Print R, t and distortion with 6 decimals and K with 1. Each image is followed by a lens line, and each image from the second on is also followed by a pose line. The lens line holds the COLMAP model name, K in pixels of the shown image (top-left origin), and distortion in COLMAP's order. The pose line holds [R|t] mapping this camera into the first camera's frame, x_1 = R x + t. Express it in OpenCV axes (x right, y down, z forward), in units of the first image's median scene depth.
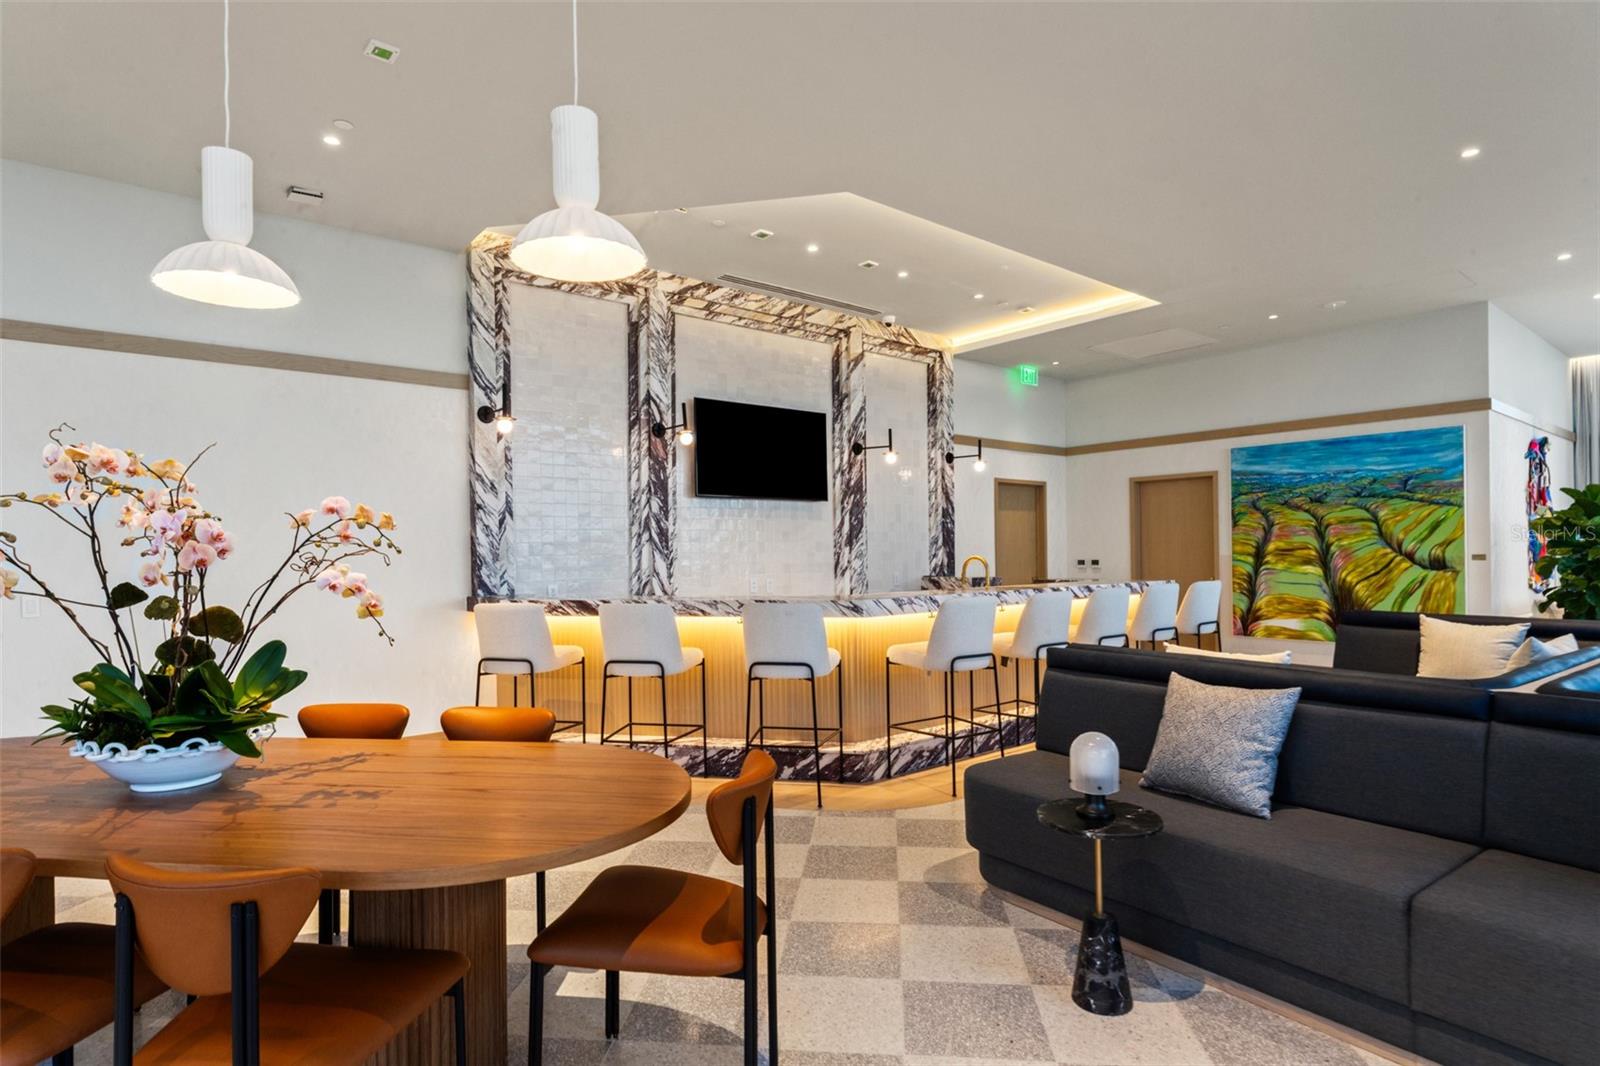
lens RADIAL K [[825.3, 0, 818.9], [0, 825.3, 548.0], [0, 0, 1]] dist [-0.000914, -0.001121]
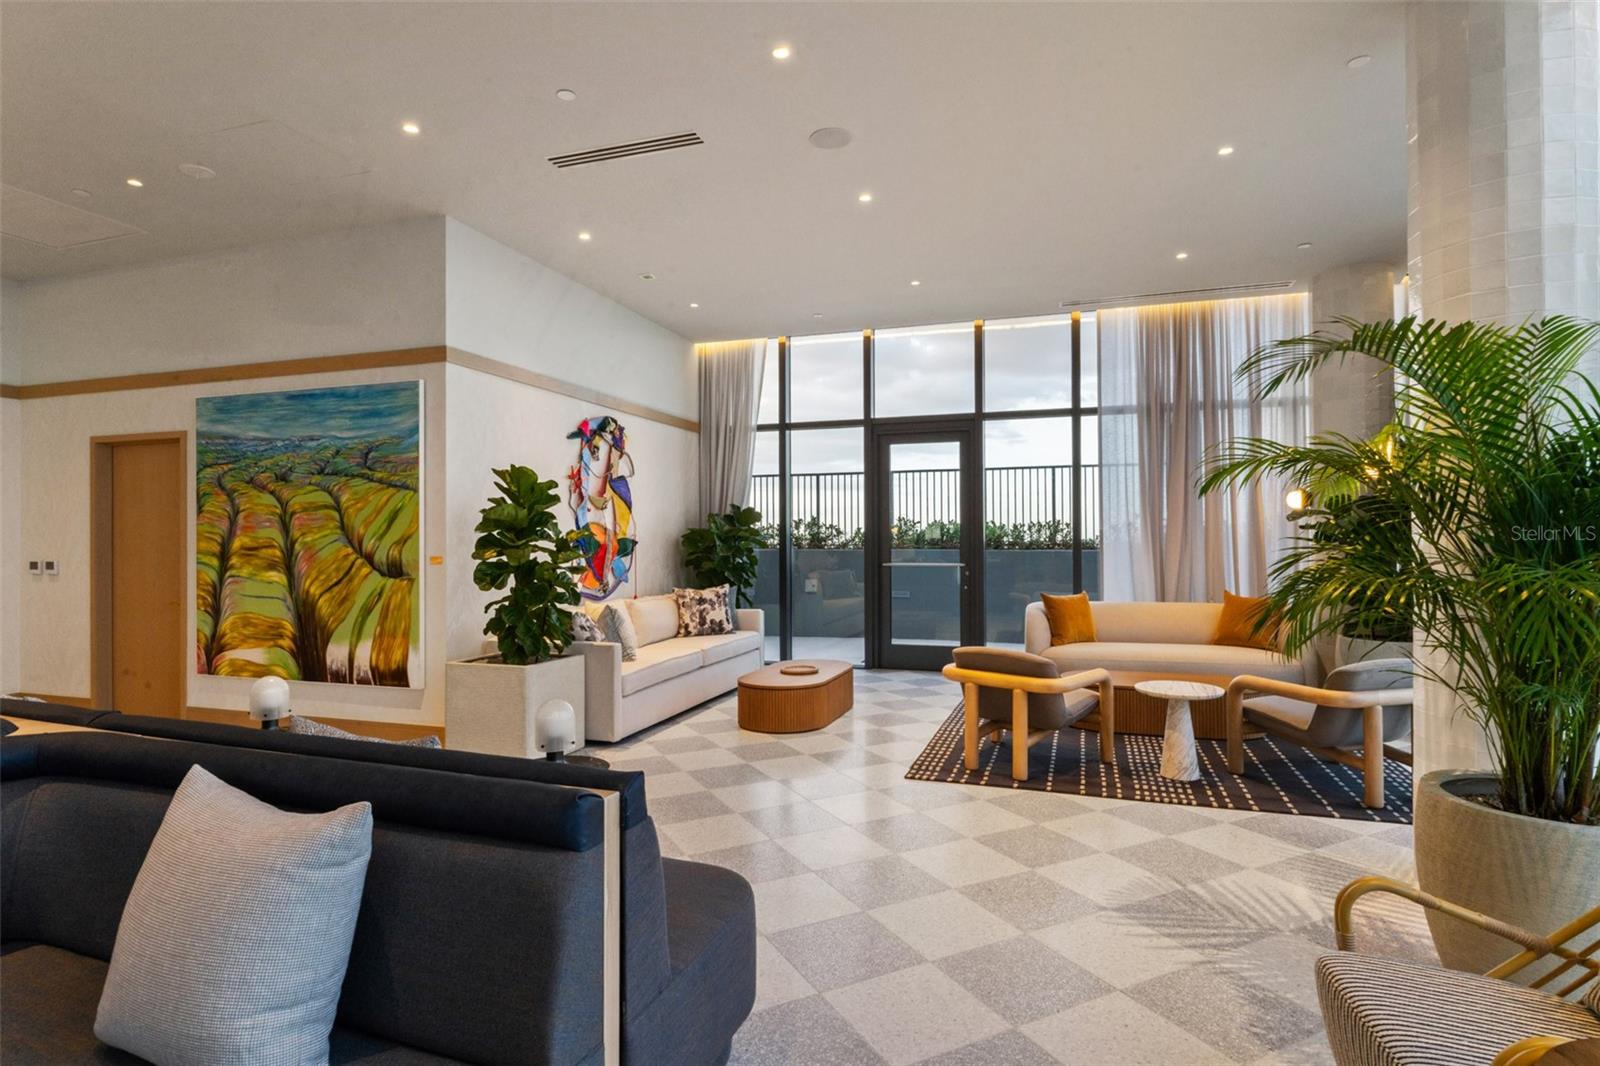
lens RADIAL K [[825.3, 0, 779.9], [0, 825.3, 535.5], [0, 0, 1]] dist [-0.000914, -0.001121]
pose [[0.847752, 0.011744, 0.530263, 0.664159], [-0.008342, 0.999926, -0.008809, -0.007023], [-0.530328, 0.003045, 0.847787, 0.206270]]
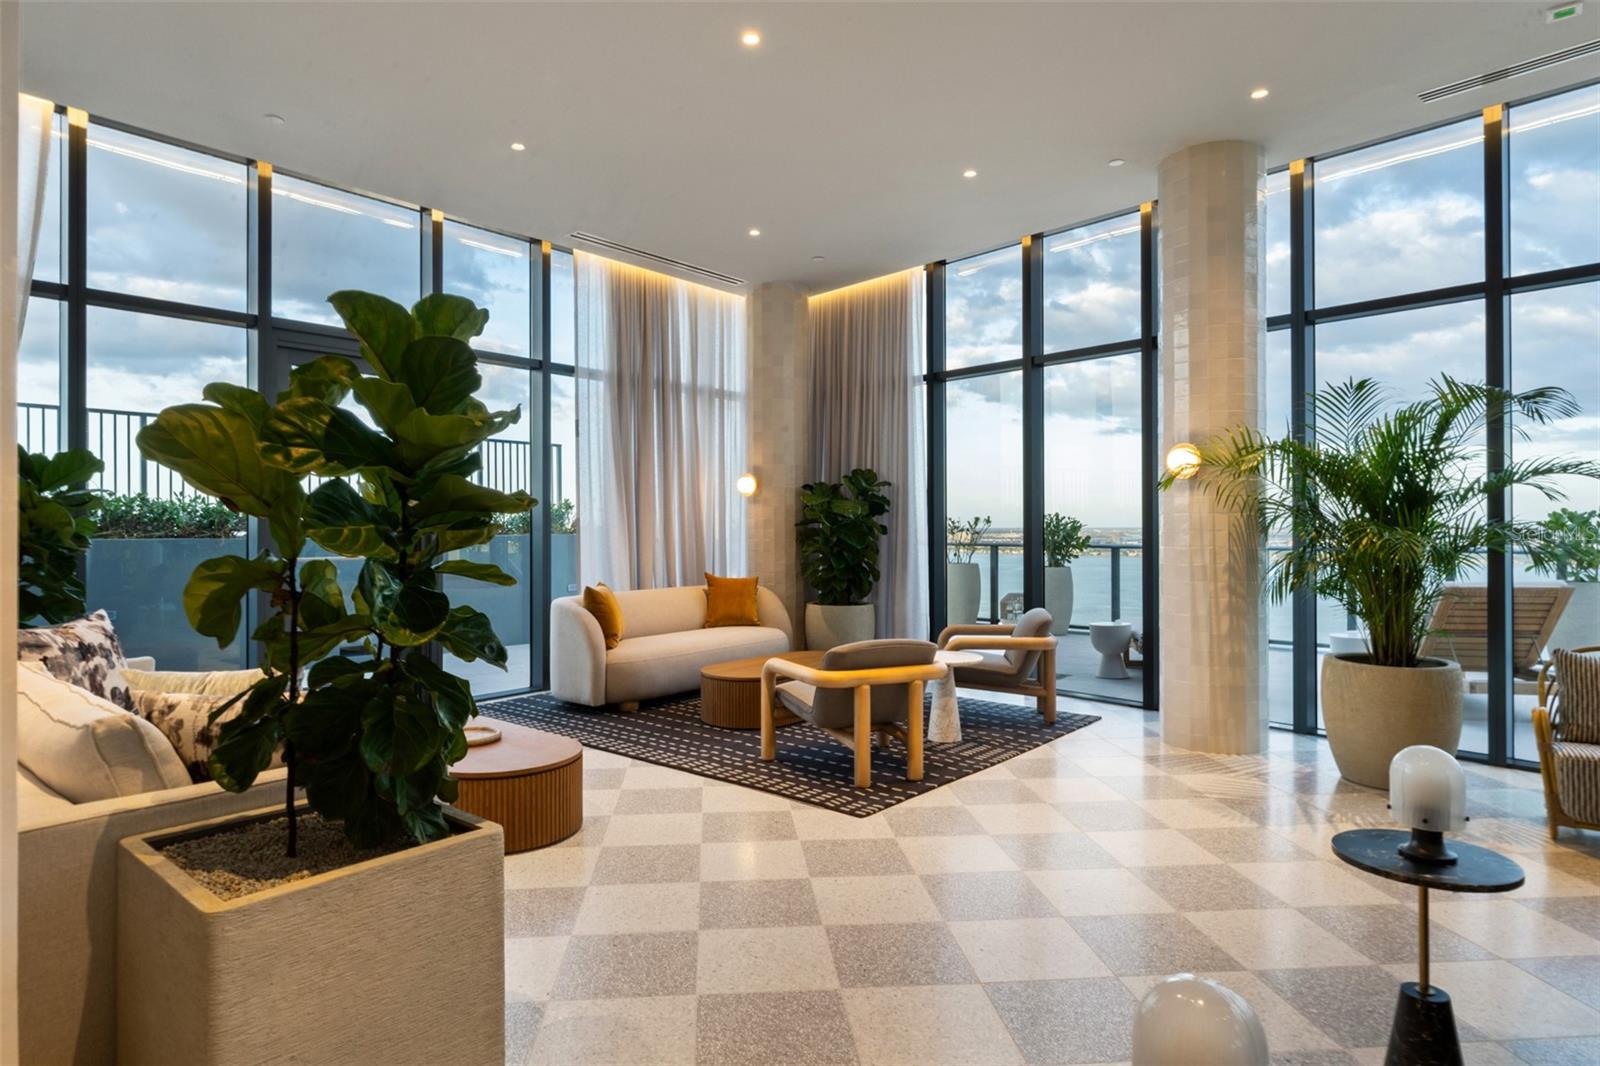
lens RADIAL K [[908.9, 0, 803.4], [0, 908.9, 533.3], [0, 0, 1]] dist [-0.017486, -0.001232]
pose [[-0.189399, 0.005544, 0.981885, 0.551717], [0.003107, 0.999982, -0.005047, 0.003497], [-0.981895, 0.002094, -0.189412, 0.832820]]
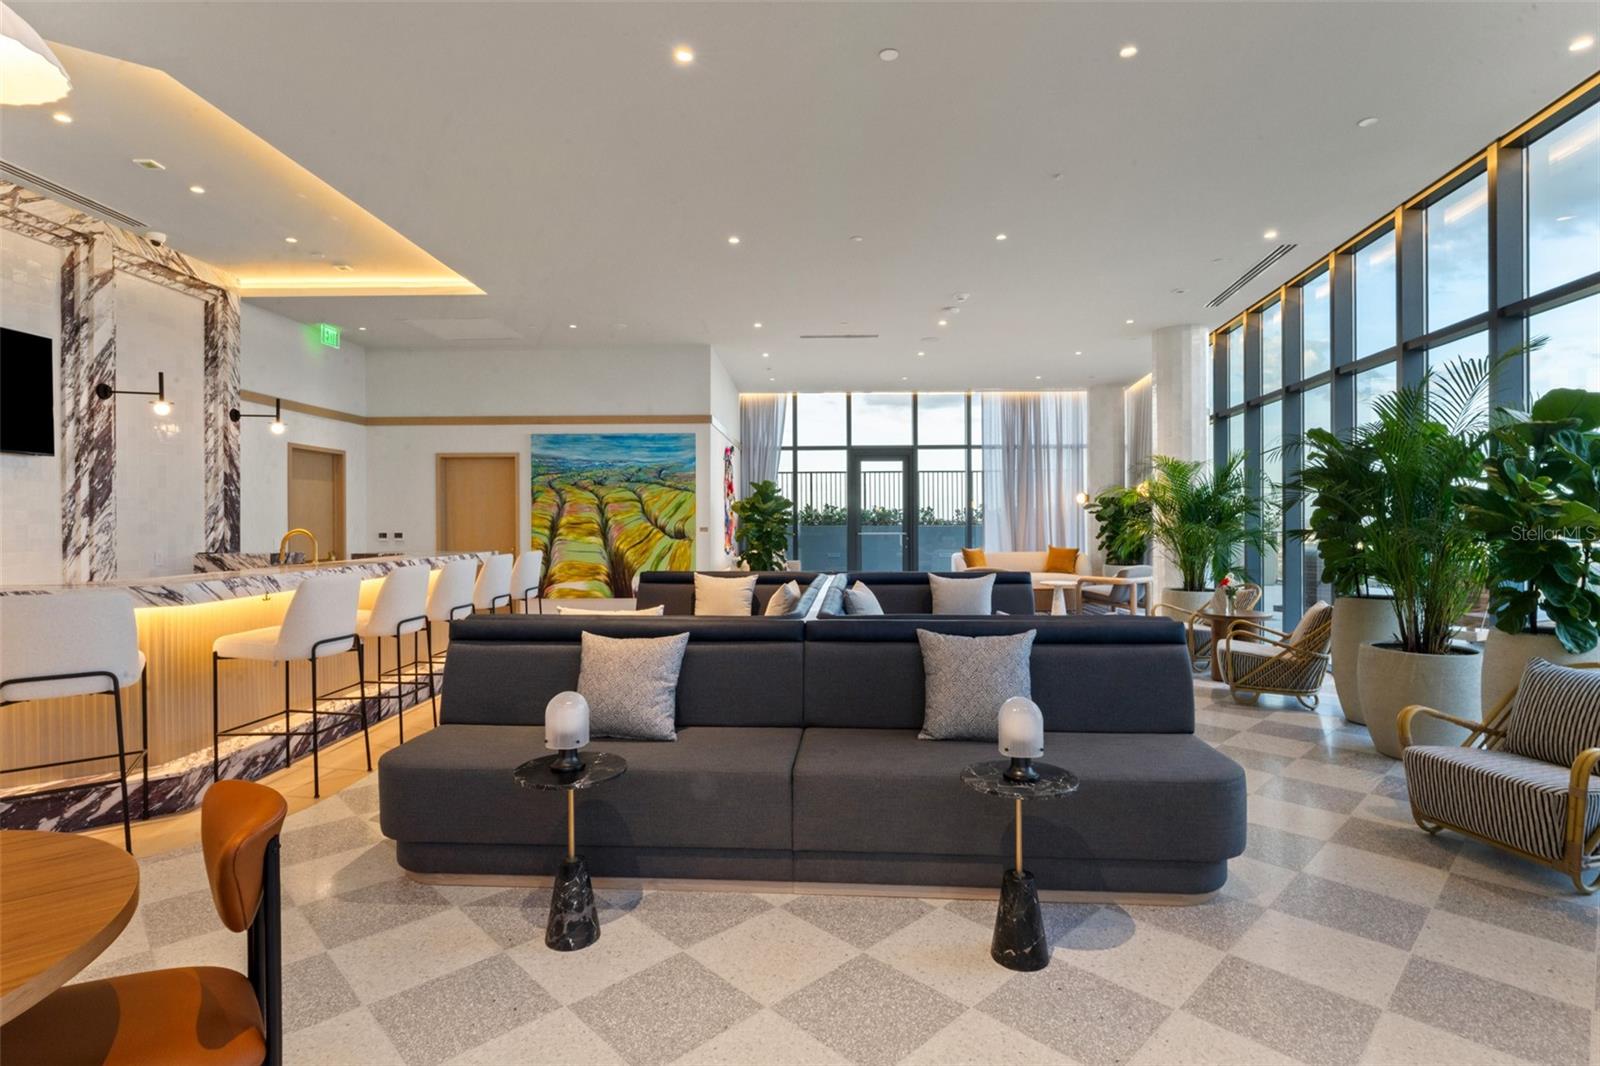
lens RADIAL K [[773.1, 0, 789.7], [0, 773.1, 519.7], [0, 0, 1]] dist [-0.003429, 0.000098]
pose [[0.658769, 0.007616, 0.752306, -0.079199], [-0.006035, 0.999970, -0.004838, 0.000312], [-0.752321, -0.001353, 0.658796, 0.038042]]
